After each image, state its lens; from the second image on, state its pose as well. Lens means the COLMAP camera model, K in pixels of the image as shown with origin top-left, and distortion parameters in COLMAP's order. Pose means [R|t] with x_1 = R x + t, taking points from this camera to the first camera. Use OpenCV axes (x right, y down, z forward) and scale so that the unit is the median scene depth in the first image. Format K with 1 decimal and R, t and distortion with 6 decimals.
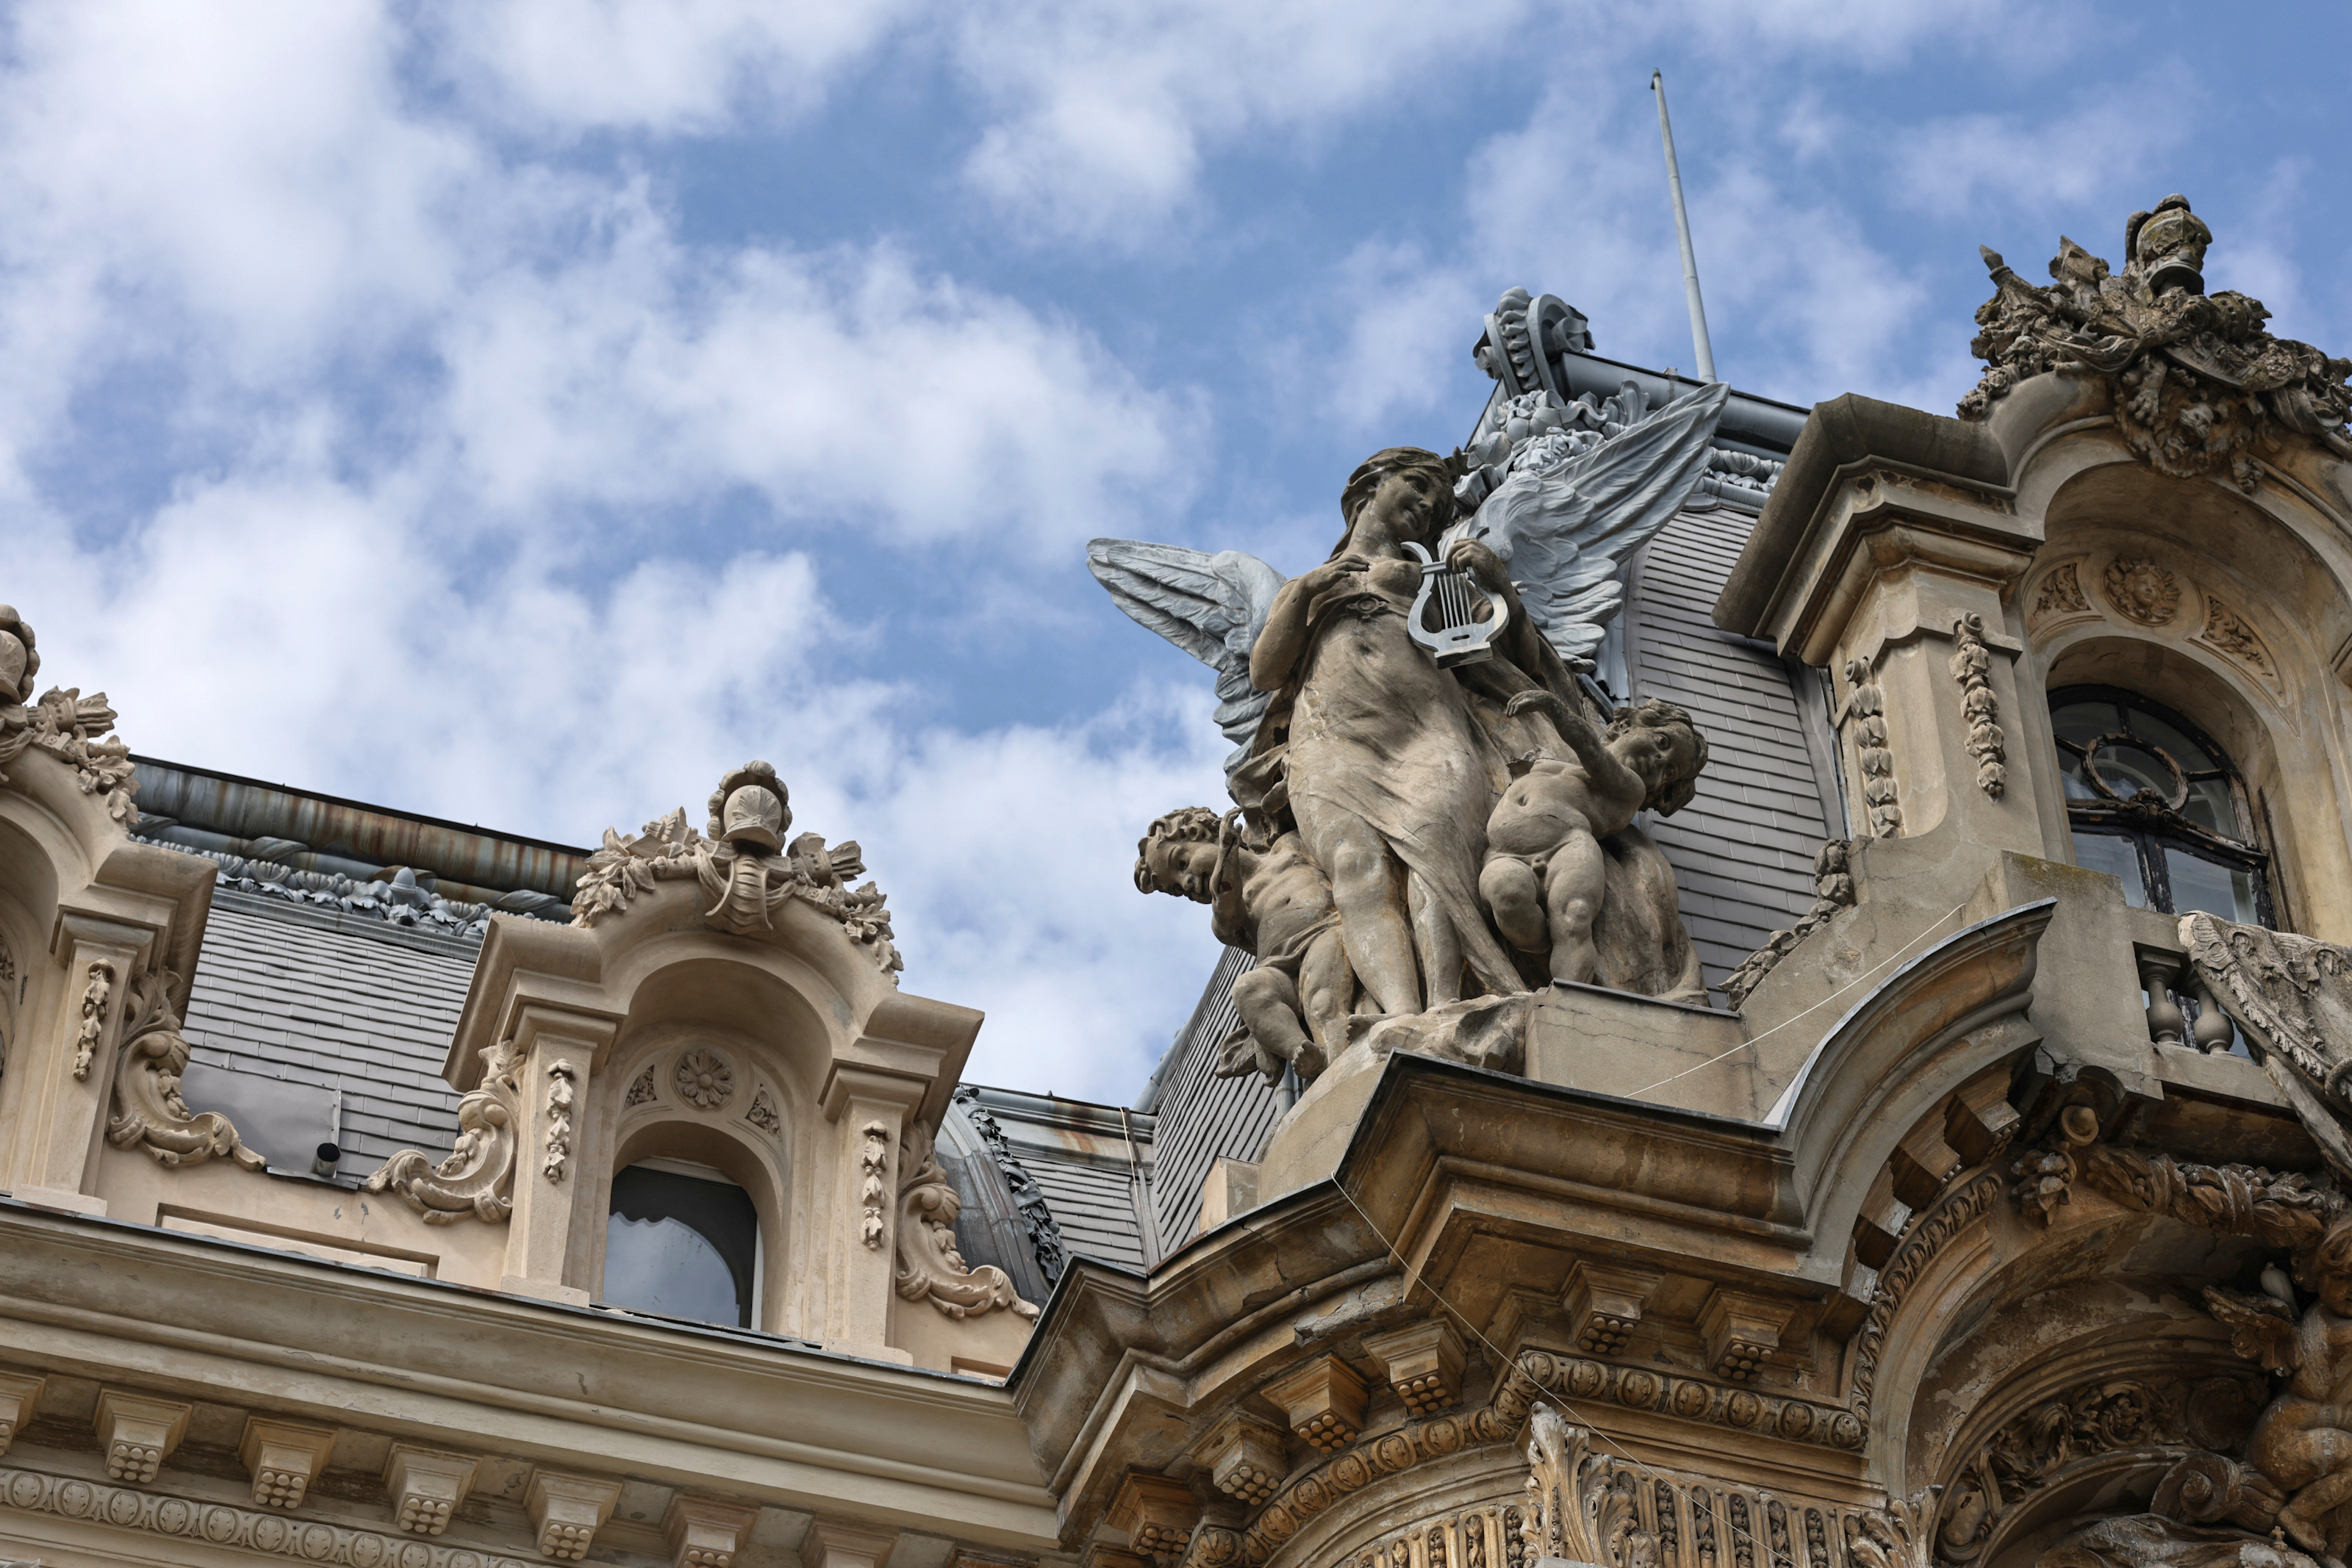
lens RADIAL K [[5484.3, 0, 1194.7], [0, 5484.3, 781.9], [0, 0, 1]] dist [-0.030188, 0.000000]
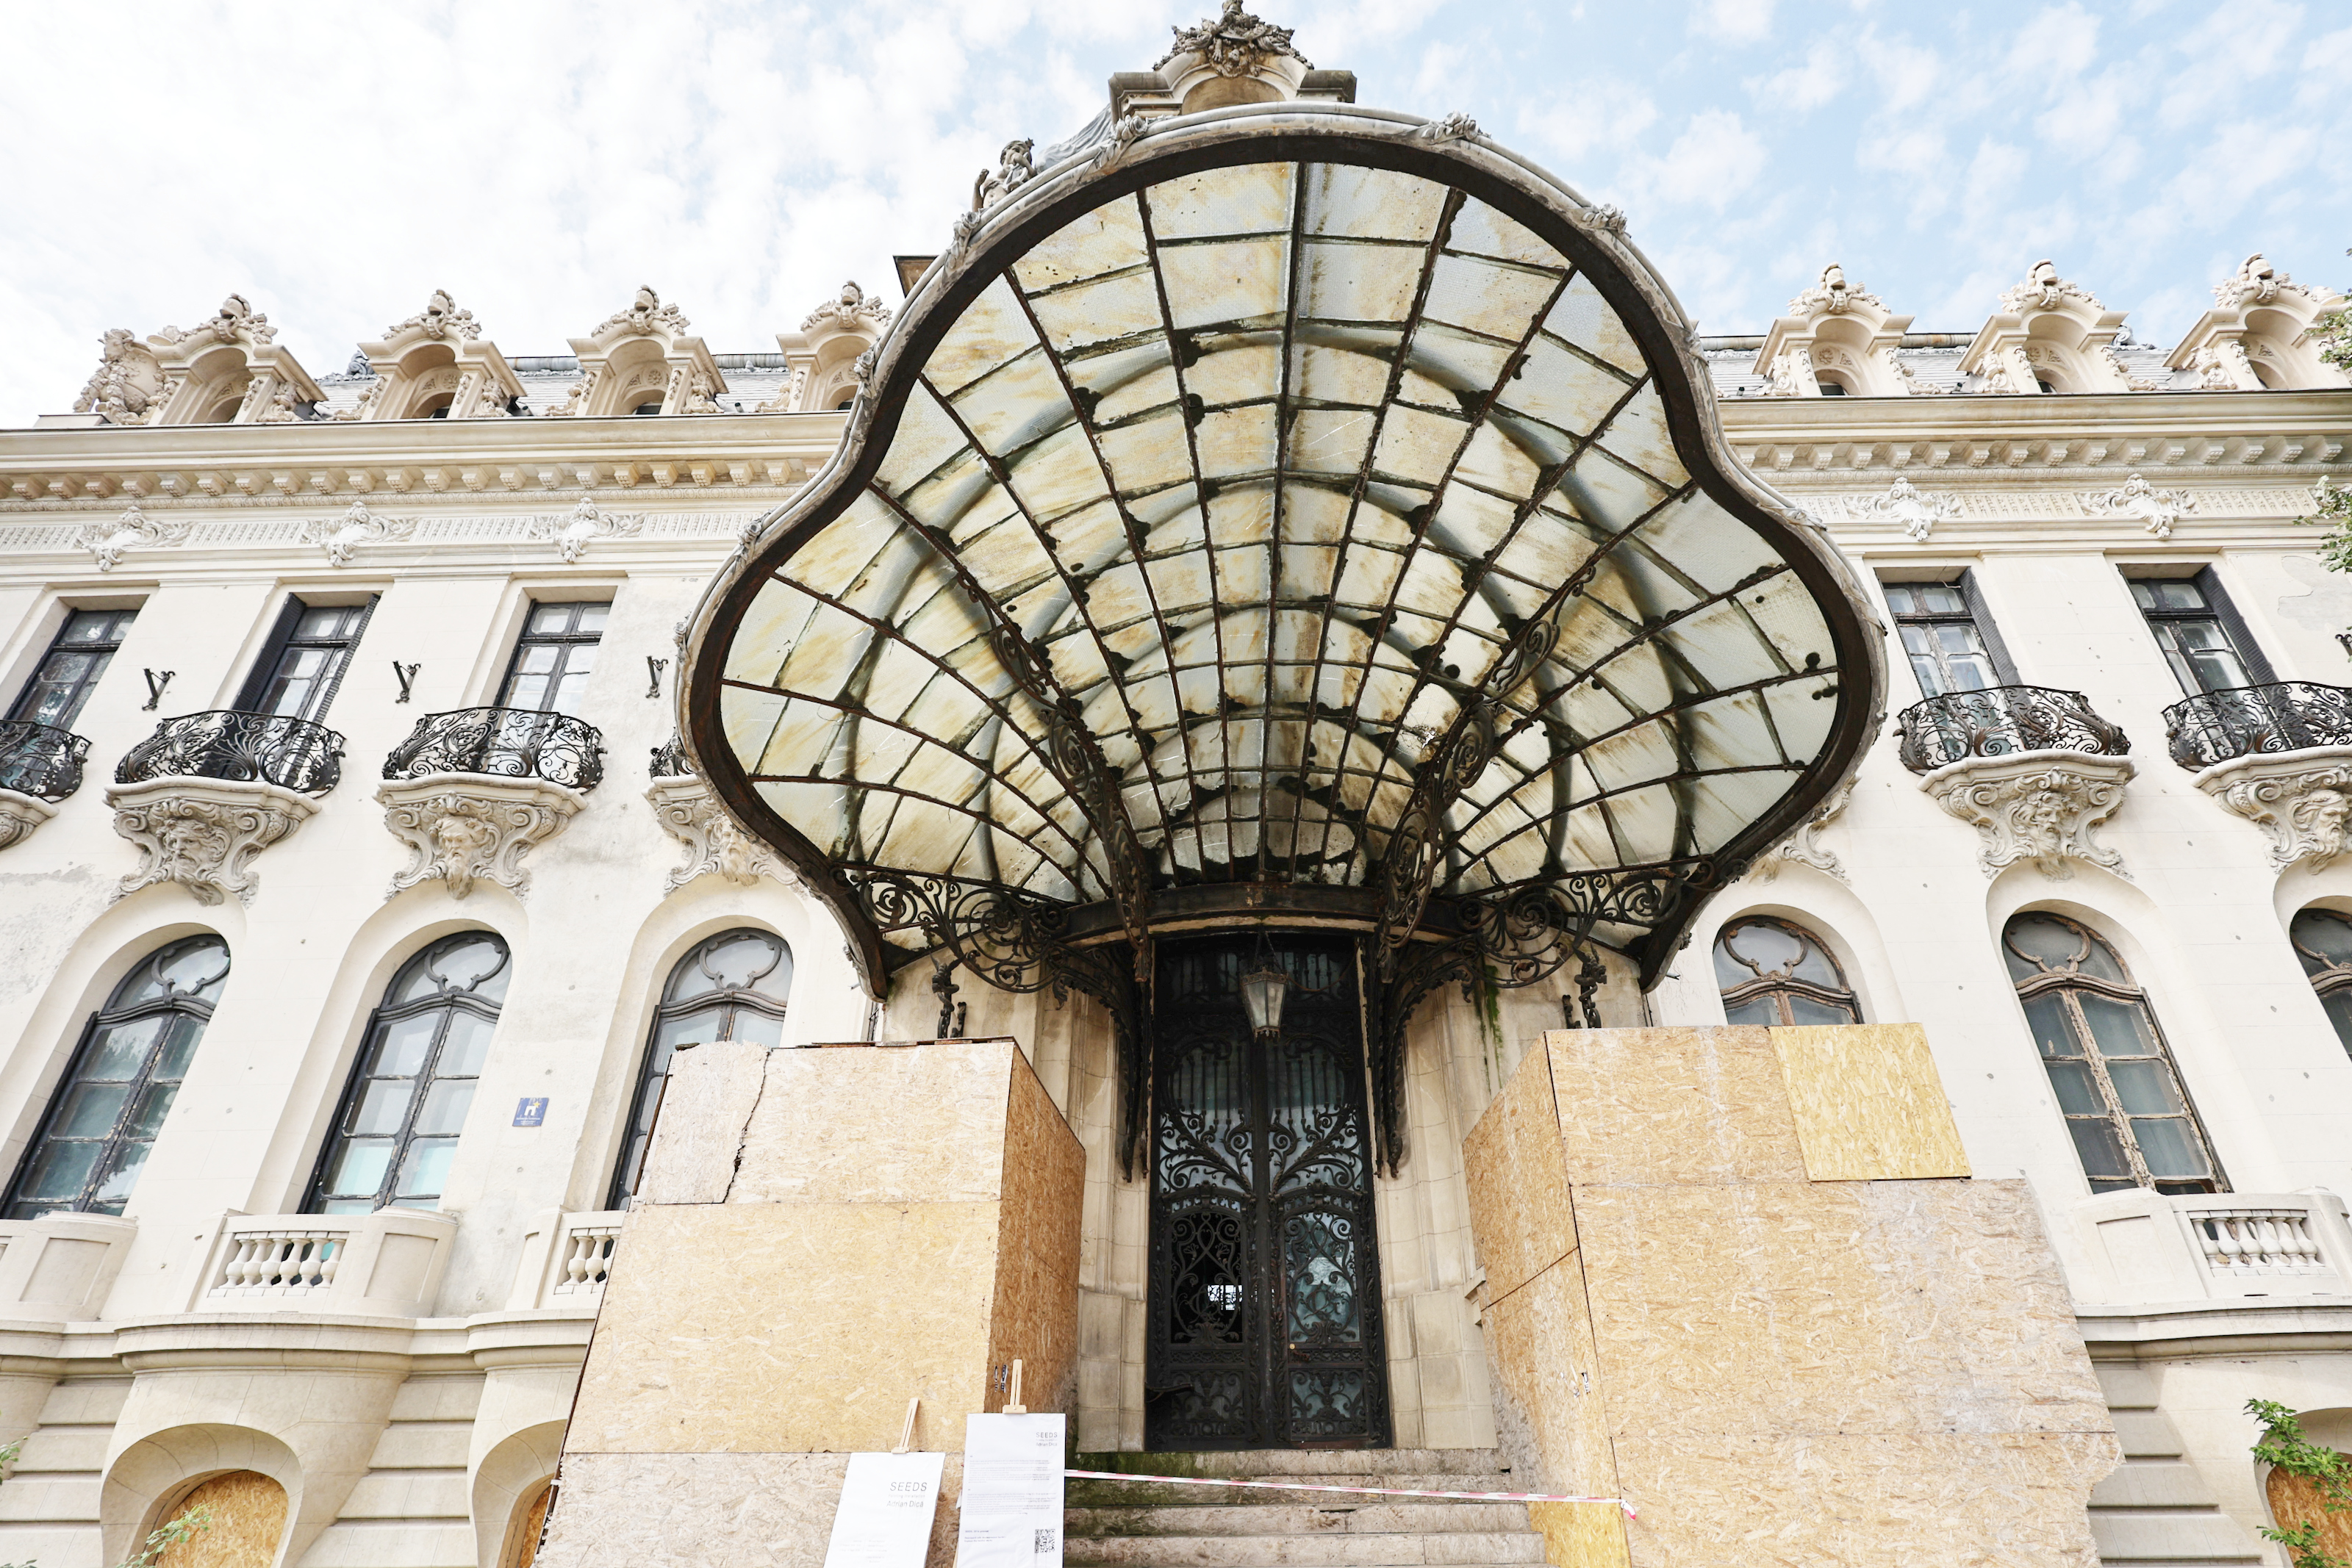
lens RADIAL K [[1148.3, 0, 1205.5], [0, 1148.3, 854.6], [0, 0, 1]] dist [-0.003789, -0.000124]
pose [[0.953103, -0.146647, -0.264745, 0.277841], [0.219302, 0.937492, 0.270212, 0.193003], [0.208571, -0.315599, 0.925686, 0.211056]]
